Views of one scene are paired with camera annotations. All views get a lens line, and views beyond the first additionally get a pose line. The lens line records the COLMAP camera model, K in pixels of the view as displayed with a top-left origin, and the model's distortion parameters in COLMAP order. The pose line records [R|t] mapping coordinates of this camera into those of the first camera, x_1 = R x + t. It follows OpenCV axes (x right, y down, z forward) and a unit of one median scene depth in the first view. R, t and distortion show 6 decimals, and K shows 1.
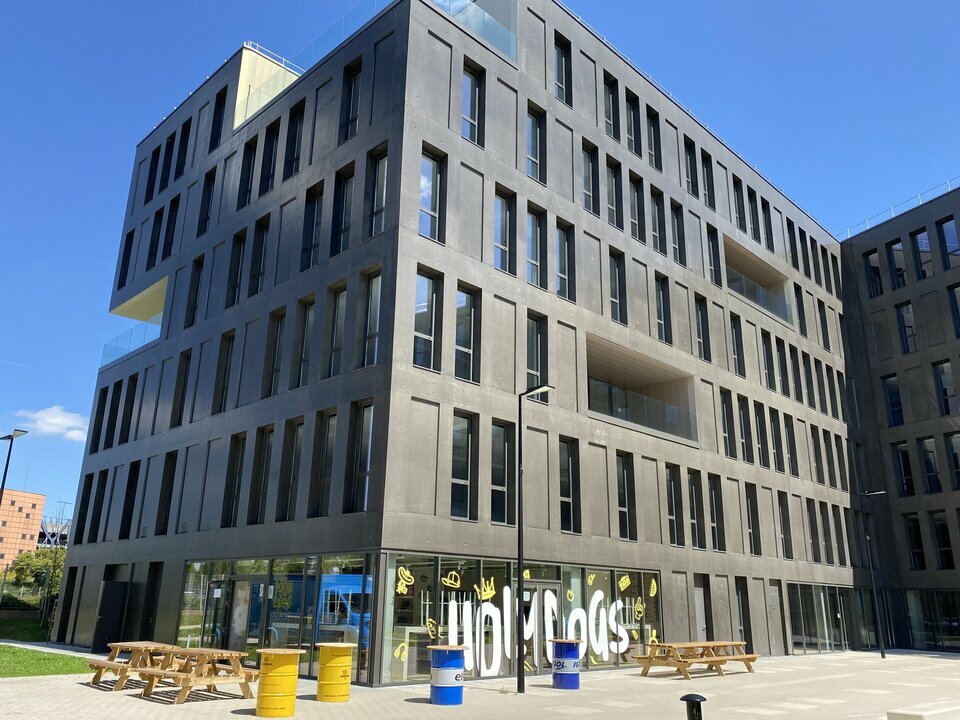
lens RADIAL K [[779.6, 0, 480.0], [0, 779.6, 360.0], [0, 0, 1]] dist [0.005675, 0.000675]
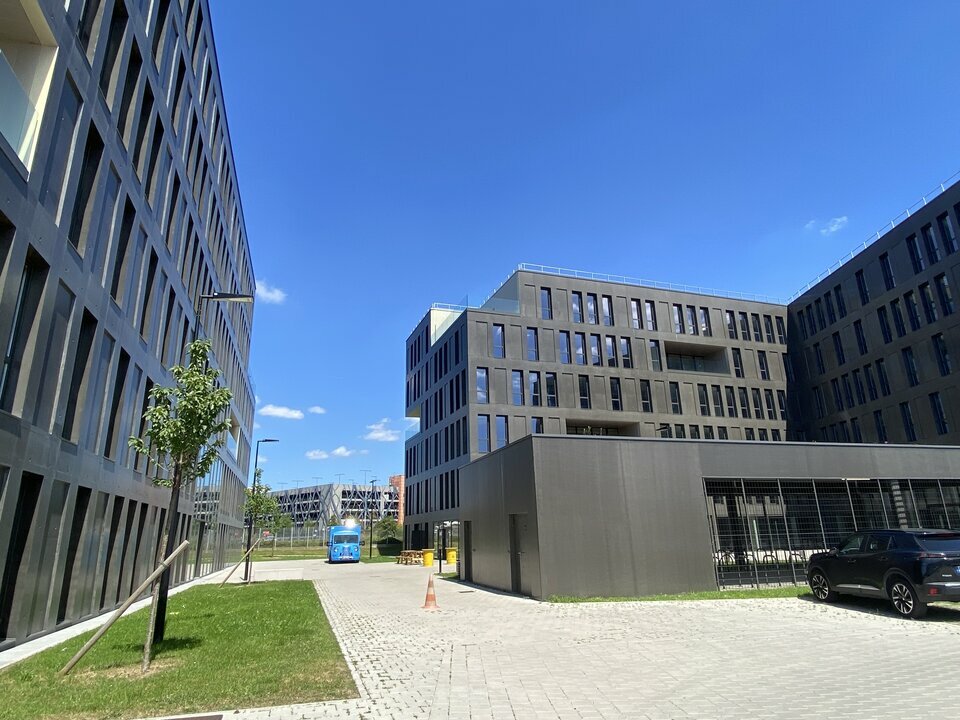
lens RADIAL K [[580.2, 0, 480.0], [0, 580.2, 360.0], [0, 0, 1]] dist [0.098620, -0.000093]
pose [[0.904443, -0.160880, -0.395095, 0.535238], [0.169238, 0.985478, -0.013864, -0.196273], [0.391588, -0.054326, 0.918536, -0.623366]]
